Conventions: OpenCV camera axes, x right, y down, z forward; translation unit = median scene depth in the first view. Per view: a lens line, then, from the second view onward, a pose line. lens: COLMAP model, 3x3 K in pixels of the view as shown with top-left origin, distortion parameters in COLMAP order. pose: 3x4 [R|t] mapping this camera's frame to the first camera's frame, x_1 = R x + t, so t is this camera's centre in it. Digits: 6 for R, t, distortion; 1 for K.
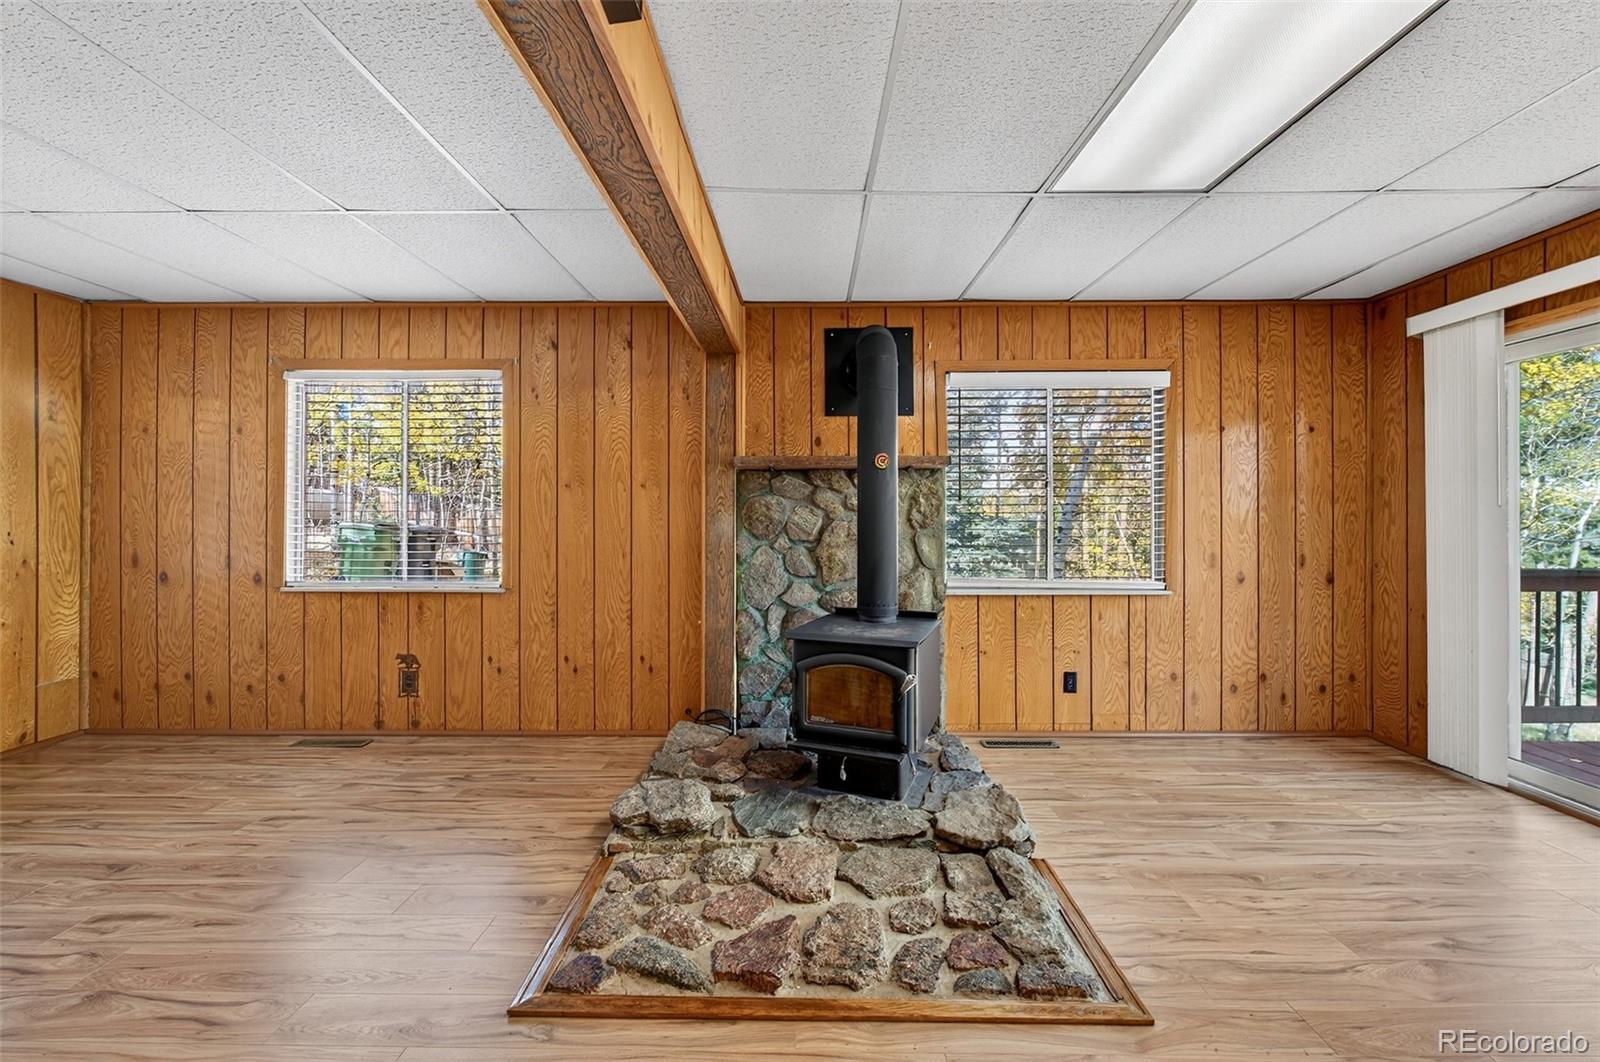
lens RADIAL K [[640.8, 0, 800.8], [0, 640.8, 518.4], [0, 0, 1]] dist [-0.001815, -0.001399]
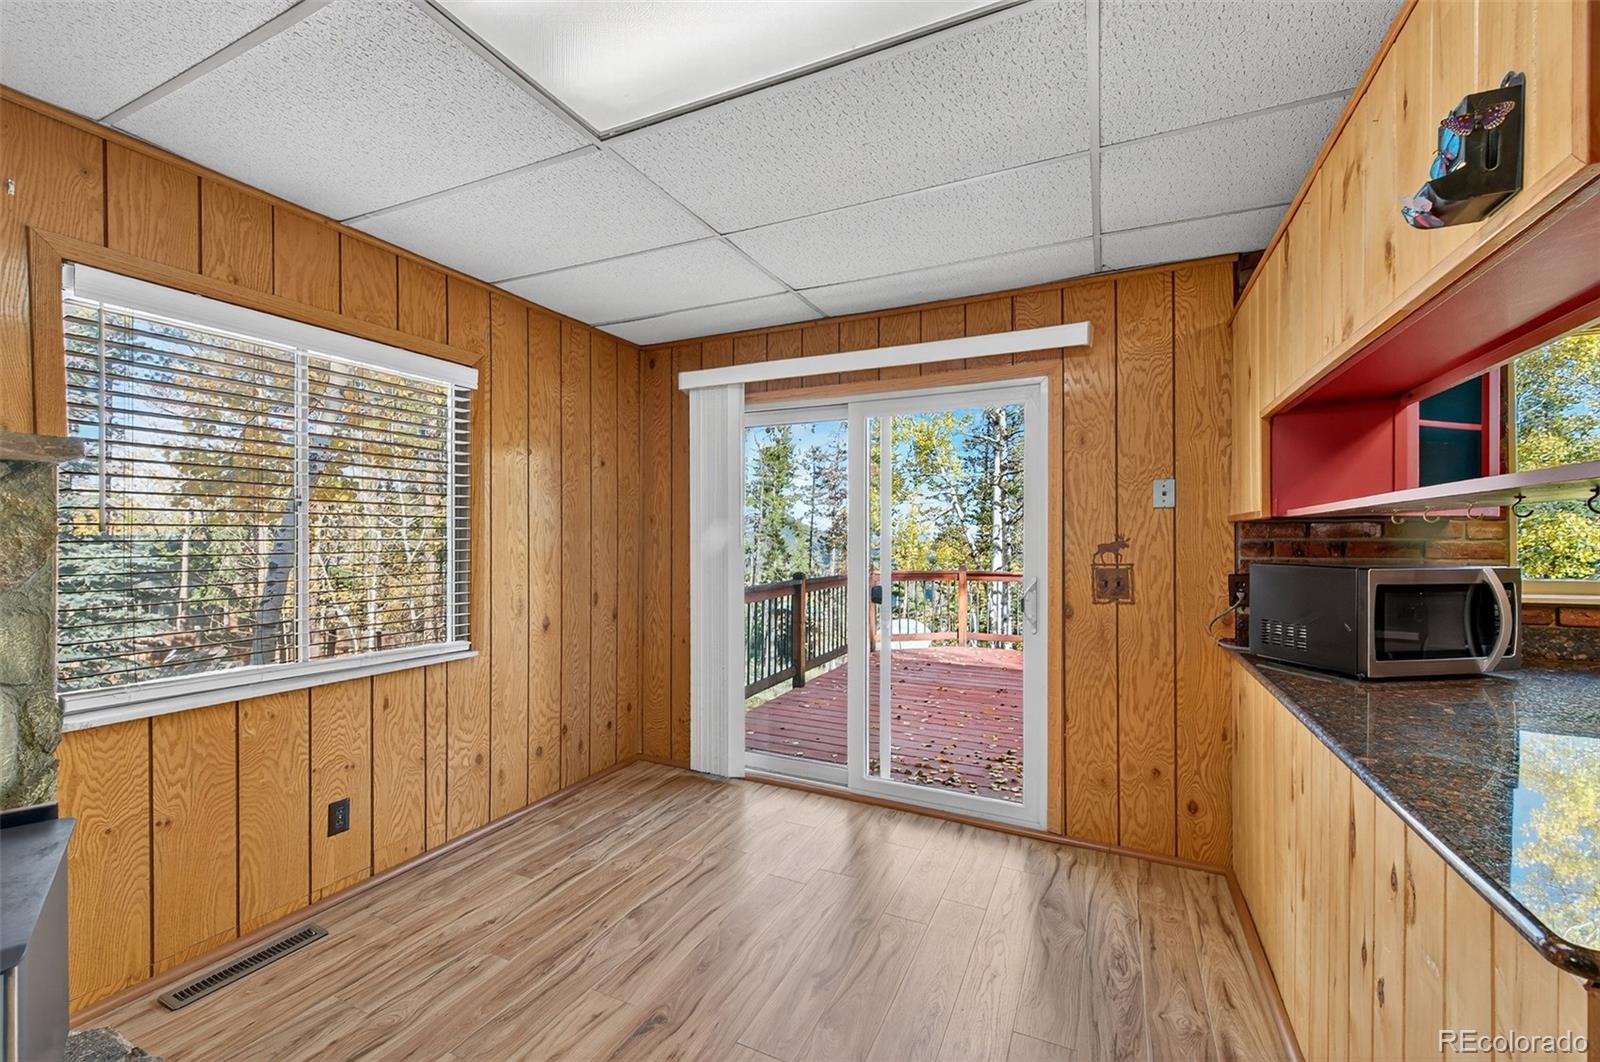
lens RADIAL K [[640.8, 0, 790.7], [0, 640.8, 537.5], [0, 0, 1]] dist [-0.001815, -0.001399]
pose [[0.424849, 0.002803, 0.905260, 0.031381], [-0.004470, 0.999990, -0.000998, -0.026439], [-0.905253, -0.003623, 0.424857, 0.320403]]
